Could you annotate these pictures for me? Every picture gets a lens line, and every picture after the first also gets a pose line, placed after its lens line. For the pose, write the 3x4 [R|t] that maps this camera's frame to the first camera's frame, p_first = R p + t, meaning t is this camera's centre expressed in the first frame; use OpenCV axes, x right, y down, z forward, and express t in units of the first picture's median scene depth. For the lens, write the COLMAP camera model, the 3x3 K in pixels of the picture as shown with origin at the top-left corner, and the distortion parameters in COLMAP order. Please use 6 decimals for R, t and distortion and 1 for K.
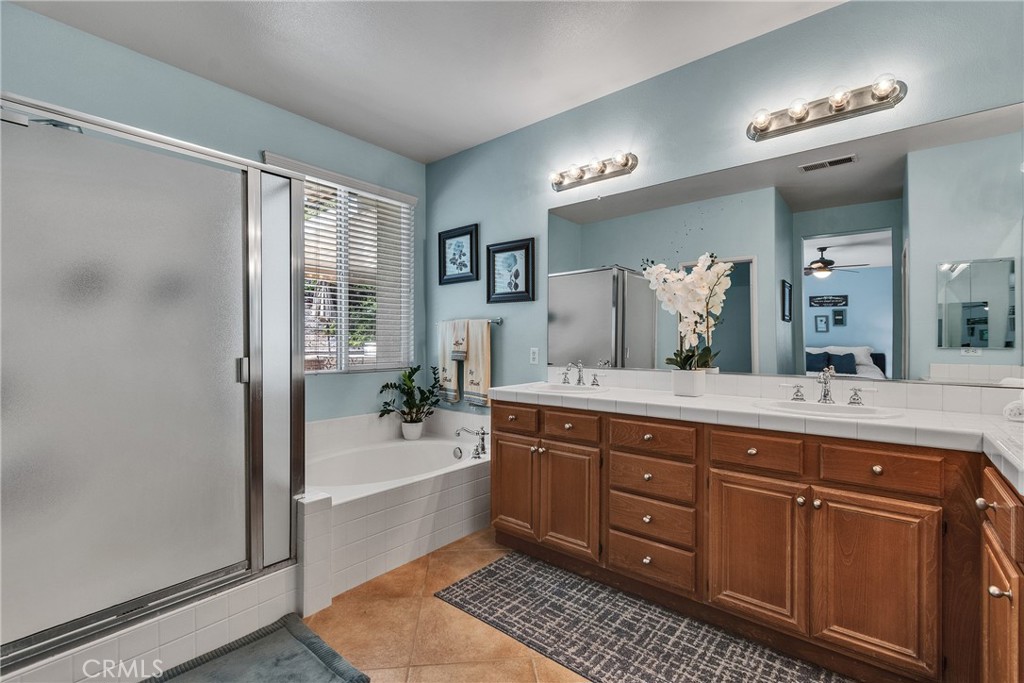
lens RADIAL K [[447.1, 0, 507.5], [0, 447.1, 335.2], [0, 0, 1]] dist [0.004326, -0.002099]
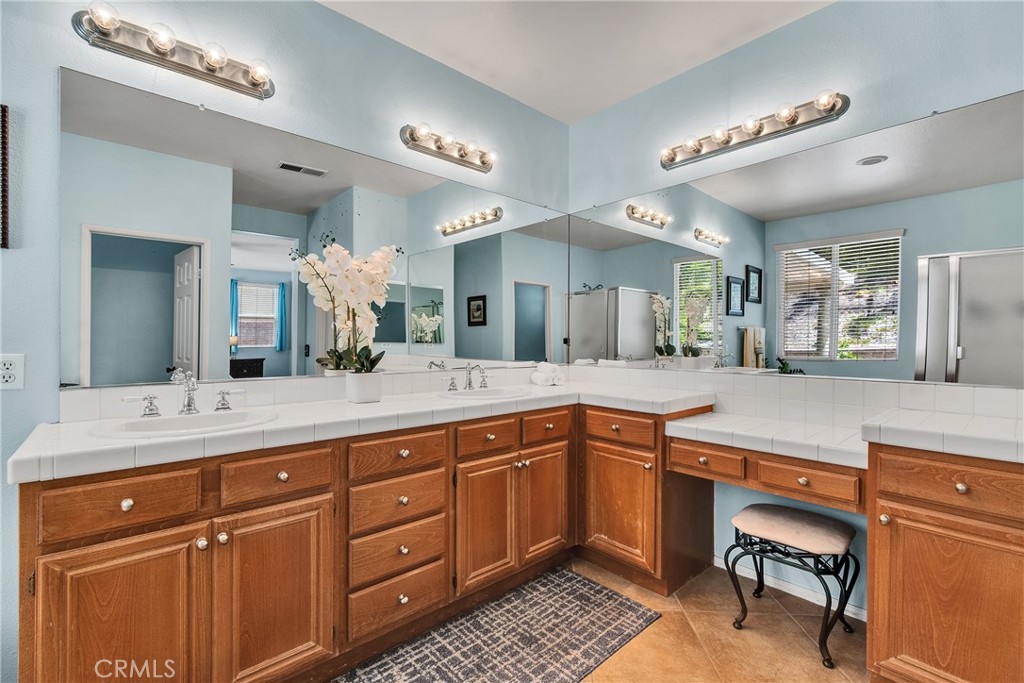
lens RADIAL K [[447.1, 0, 508.8], [0, 447.1, 351.1], [0, 0, 1]] dist [0.004326, -0.002099]
pose [[0.135955, -0.008298, 0.990680, -0.484662], [-0.008480, 0.999919, 0.009539, 0.025818], [-0.990679, -0.009698, 0.135874, 0.683835]]
